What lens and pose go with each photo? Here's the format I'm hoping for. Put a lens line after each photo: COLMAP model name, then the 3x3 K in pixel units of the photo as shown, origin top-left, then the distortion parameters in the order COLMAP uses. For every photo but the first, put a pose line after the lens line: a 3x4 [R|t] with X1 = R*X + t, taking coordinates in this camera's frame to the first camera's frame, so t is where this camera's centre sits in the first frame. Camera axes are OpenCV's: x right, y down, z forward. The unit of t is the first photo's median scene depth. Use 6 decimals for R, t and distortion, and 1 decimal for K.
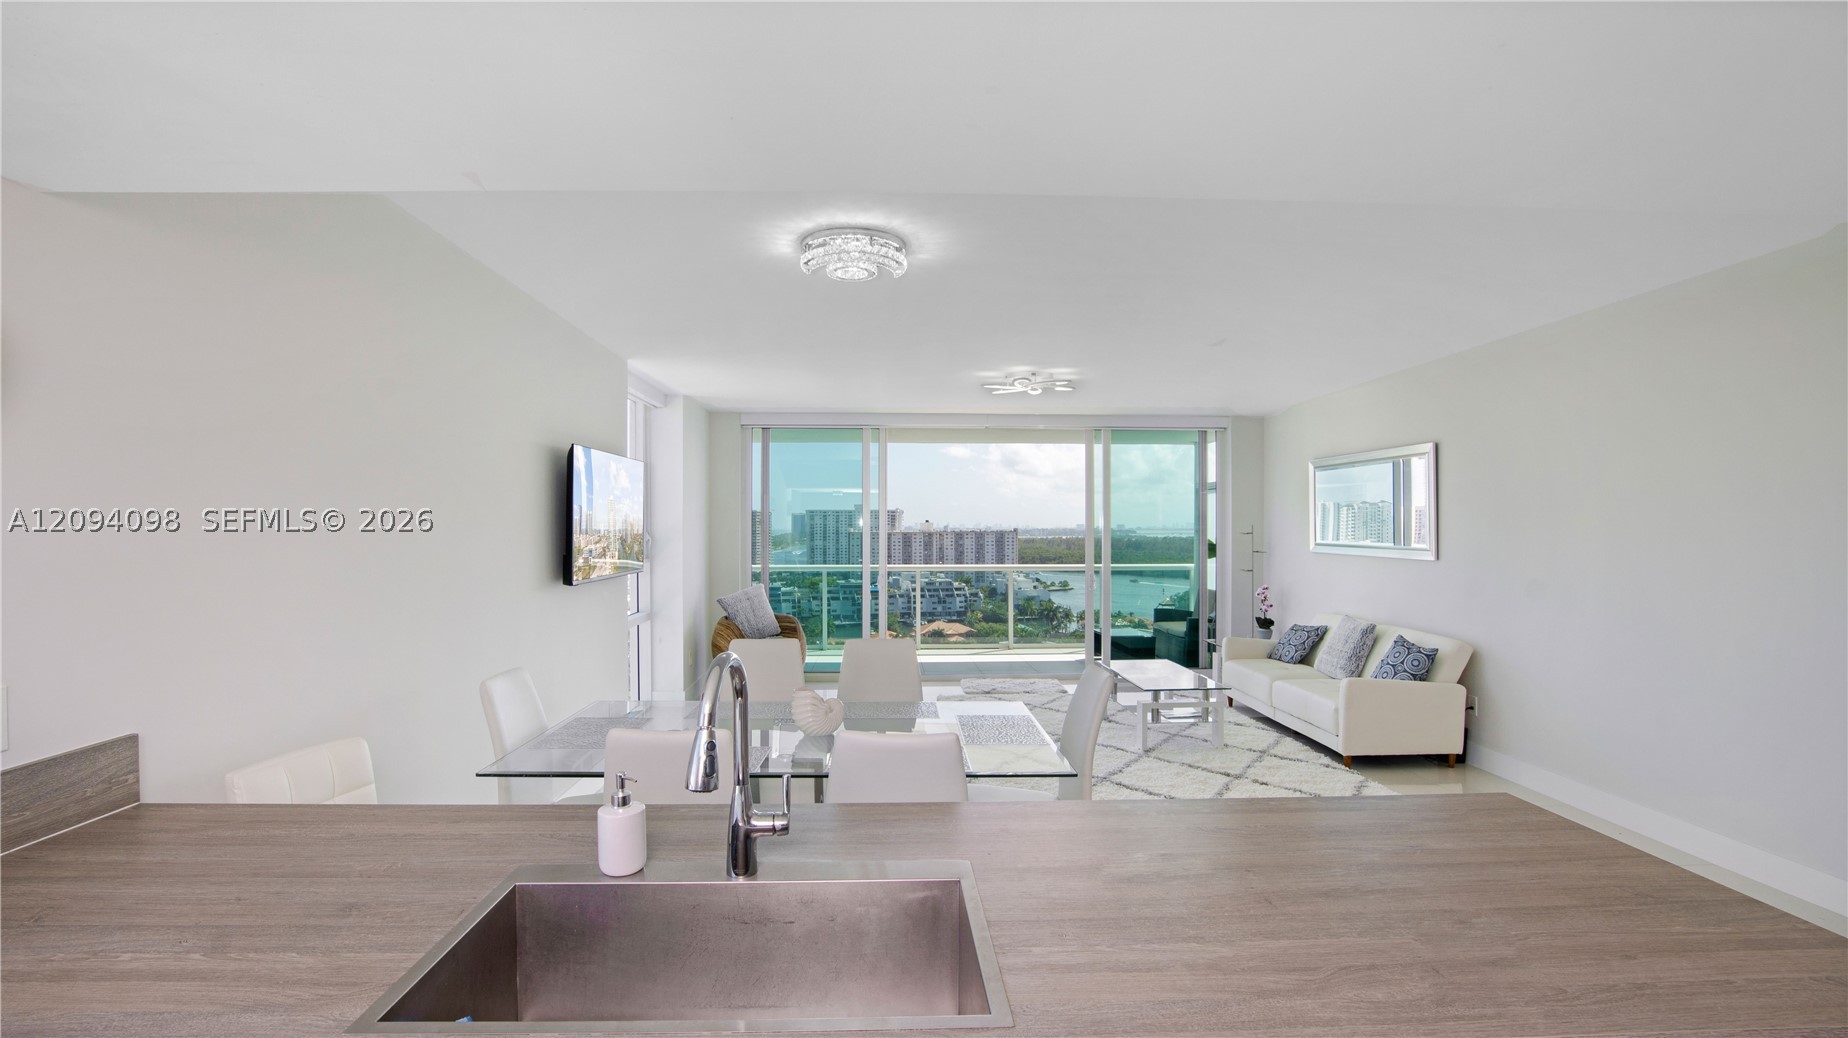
lens RADIAL K [[845.3, 0, 911.3], [0, 845.3, 517.1], [0, 0, 1]] dist [-0.037863, 0.006664]
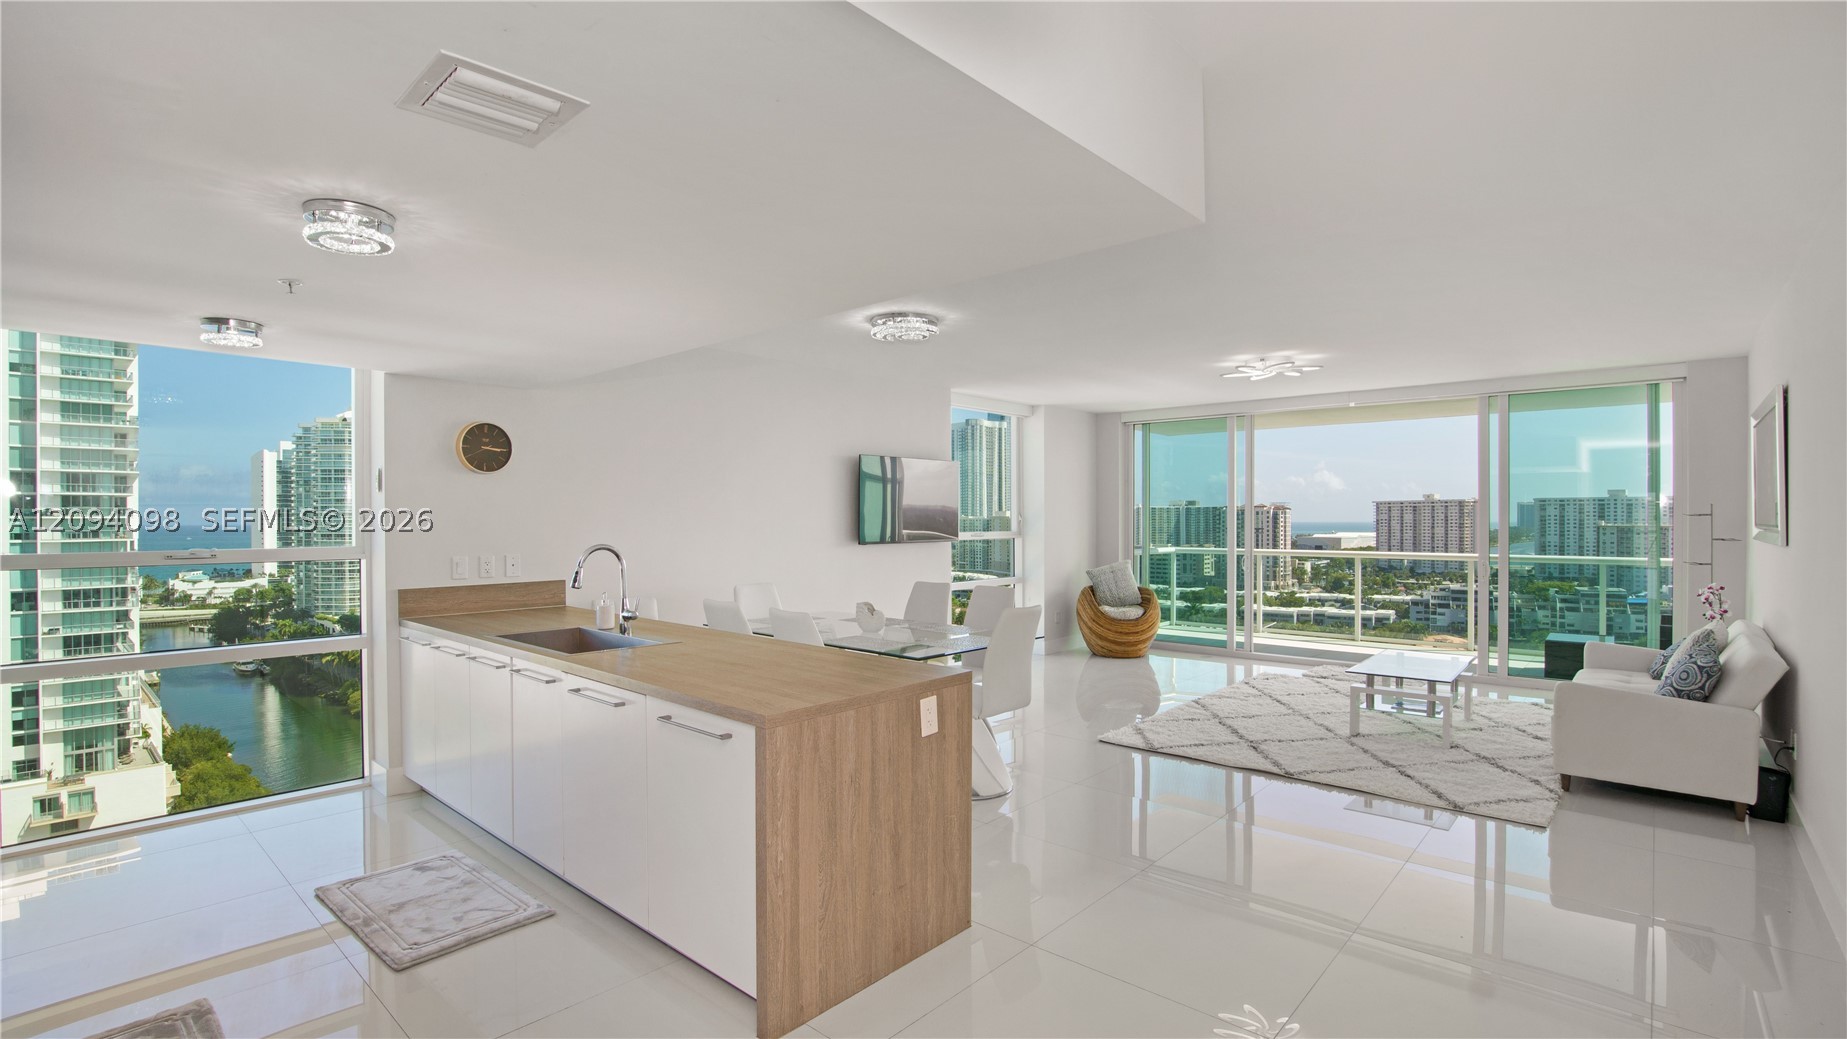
lens RADIAL K [[844.8, 0, 937.6], [0, 844.8, 519.3], [0, 0, 1]] dist [-0.037863, 0.006664]
pose [[0.723237, -0.000923, -0.690599, 0.410912], [0.008549, 0.999934, 0.007616, 0.011824], [0.690547, -0.011412, 0.723198, -0.019351]]
